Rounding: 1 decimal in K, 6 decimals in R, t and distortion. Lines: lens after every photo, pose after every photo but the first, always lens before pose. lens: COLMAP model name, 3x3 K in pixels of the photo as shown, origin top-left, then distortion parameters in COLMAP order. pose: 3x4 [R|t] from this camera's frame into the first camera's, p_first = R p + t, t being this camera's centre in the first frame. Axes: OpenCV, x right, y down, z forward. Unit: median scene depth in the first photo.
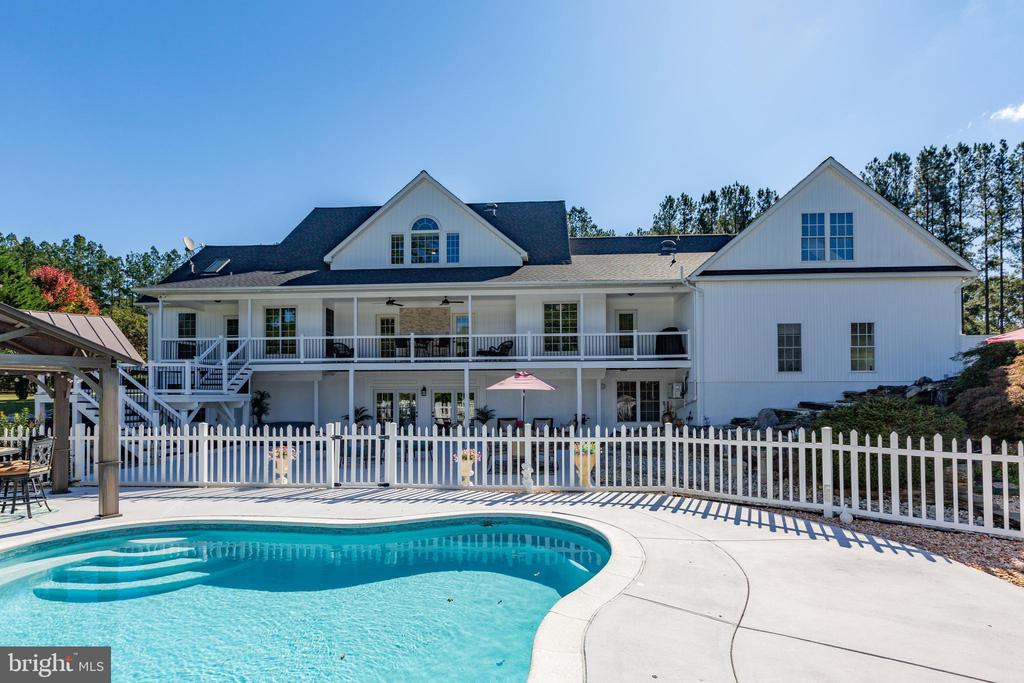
lens RADIAL K [[505.7, 0, 512.0], [0, 505.7, 341.5], [0, 0, 1]] dist [-0.022629, 0.000420]
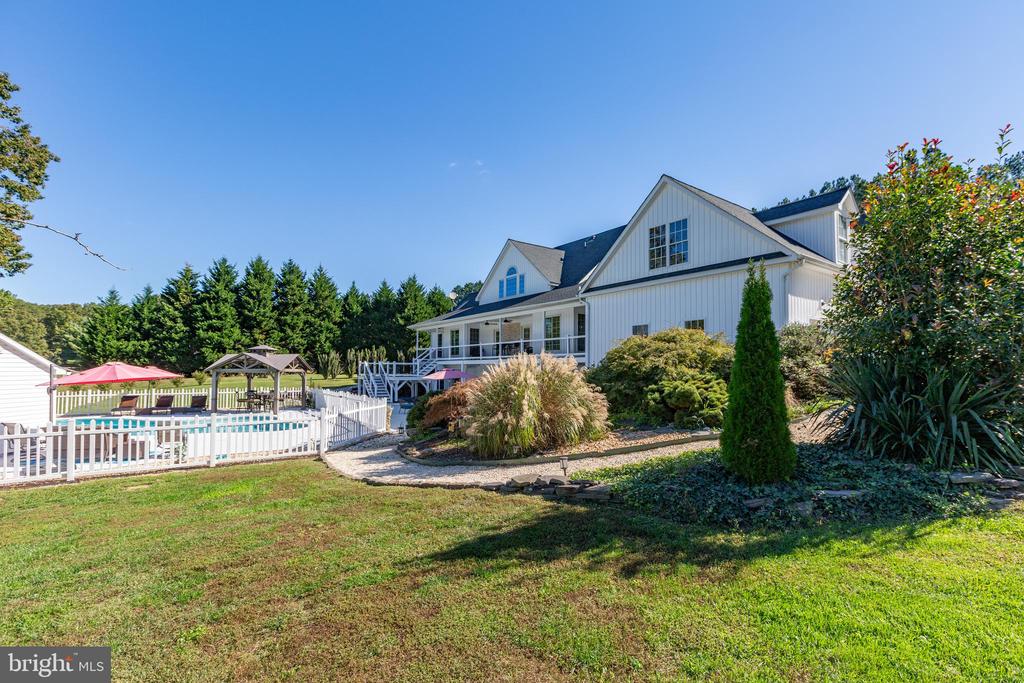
lens RADIAL K [[517.7, 0, 511.5], [0, 517.7, 365.4], [0, 0, 1]] dist [-0.015359, -0.000045]
pose [[0.603308, 0.000100, -0.797509, 1.161409], [0.063332, 0.996836, 0.048035, -0.015240], [0.794990, -0.079488, 0.601392, 0.003037]]
